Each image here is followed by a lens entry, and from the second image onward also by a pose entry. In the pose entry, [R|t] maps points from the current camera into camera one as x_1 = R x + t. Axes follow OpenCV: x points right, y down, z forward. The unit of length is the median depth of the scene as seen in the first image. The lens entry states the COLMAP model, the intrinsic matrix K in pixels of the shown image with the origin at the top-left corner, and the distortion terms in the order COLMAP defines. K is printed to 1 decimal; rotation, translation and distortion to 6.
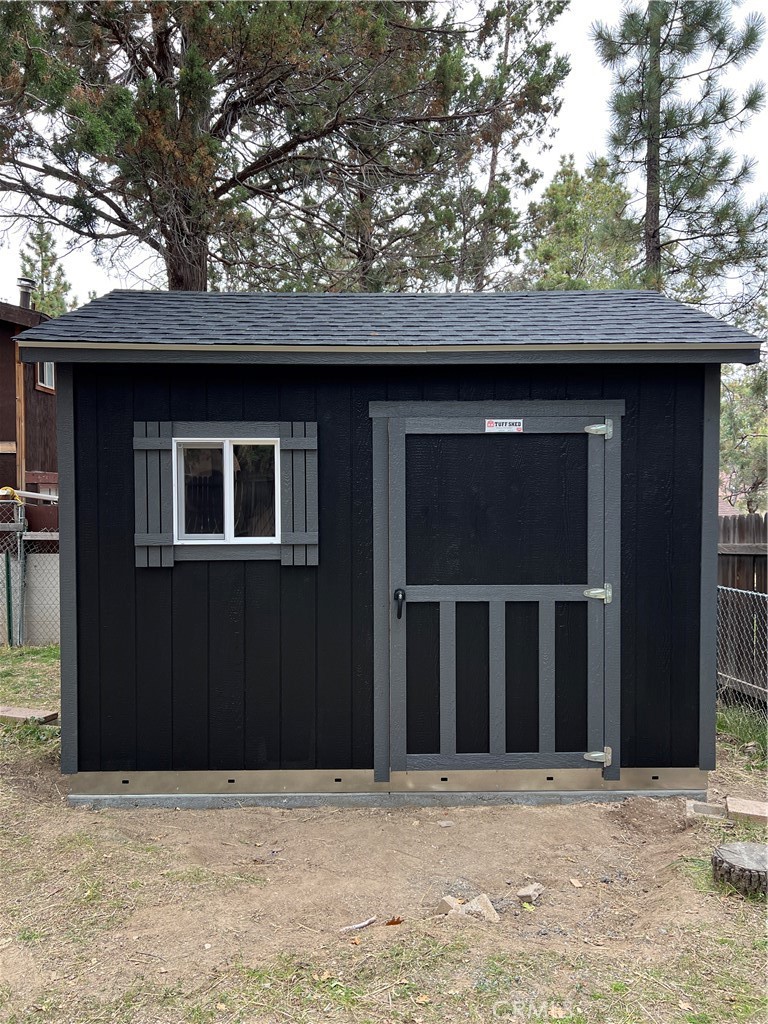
lens RADIAL K [[756.0, 0, 385.0], [0, 756.0, 510.9], [0, 0, 1]] dist [0.039444, -0.007588]
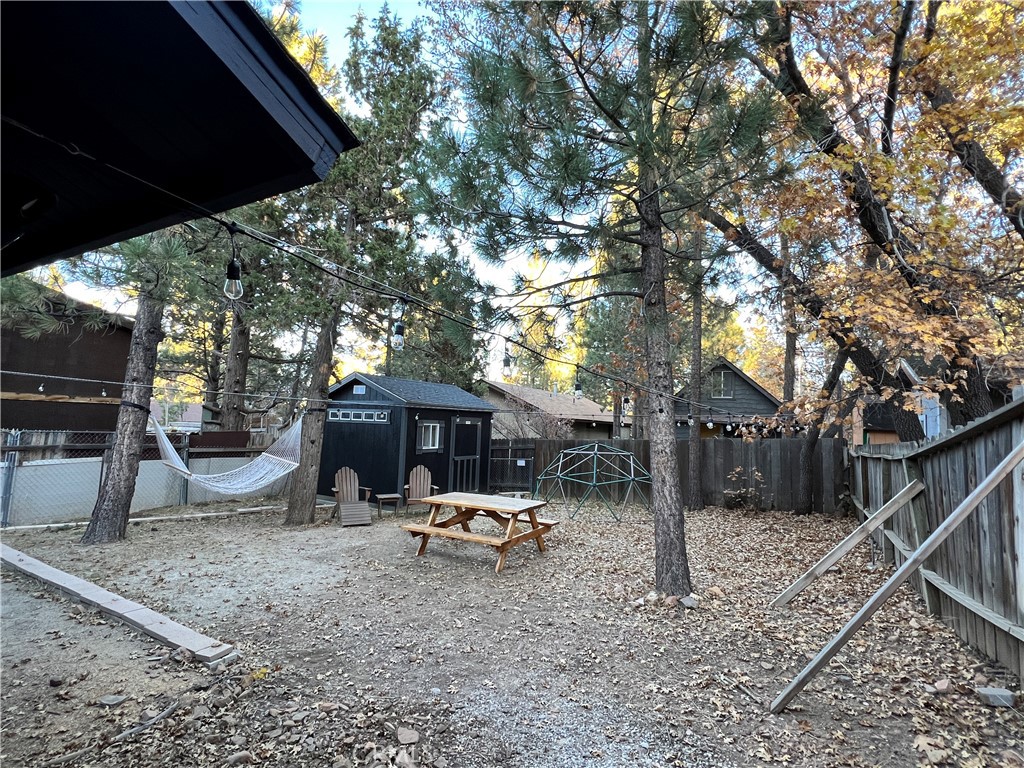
lens RADIAL K [[474.2, 0, 516.4], [0, 474.2, 378.9], [0, 0, 1]] dist [0.000643, -0.000003]
pose [[0.513500, 0.100367, 0.852200, -2.289661], [-0.015602, 0.994064, -0.107673, -0.067942], [-0.857948, 0.041994, 0.512018, -0.825405]]
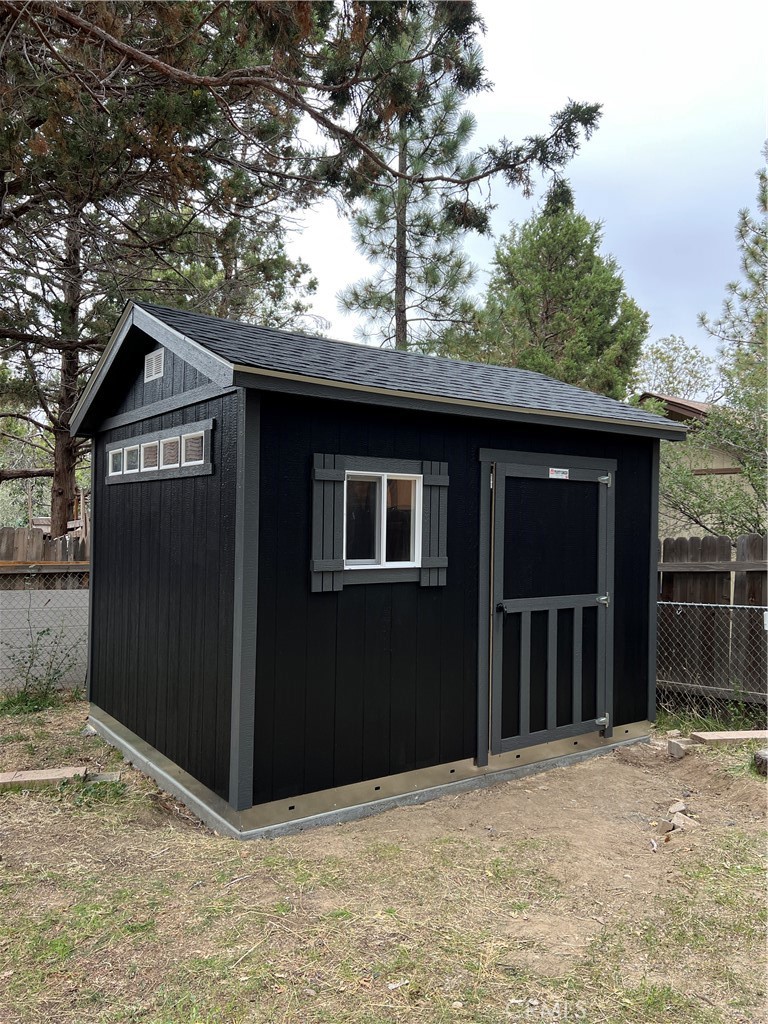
lens RADIAL K [[756.0, 0, 387.1], [0, 756.0, 510.5], [0, 0, 1]] dist [0.039444, -0.007588]
pose [[0.827857, 0.023054, 0.560466, -0.813920], [-0.002450, 0.999294, -0.037487, 0.000797], [-0.560934, 0.029661, 0.827329, 0.087867]]
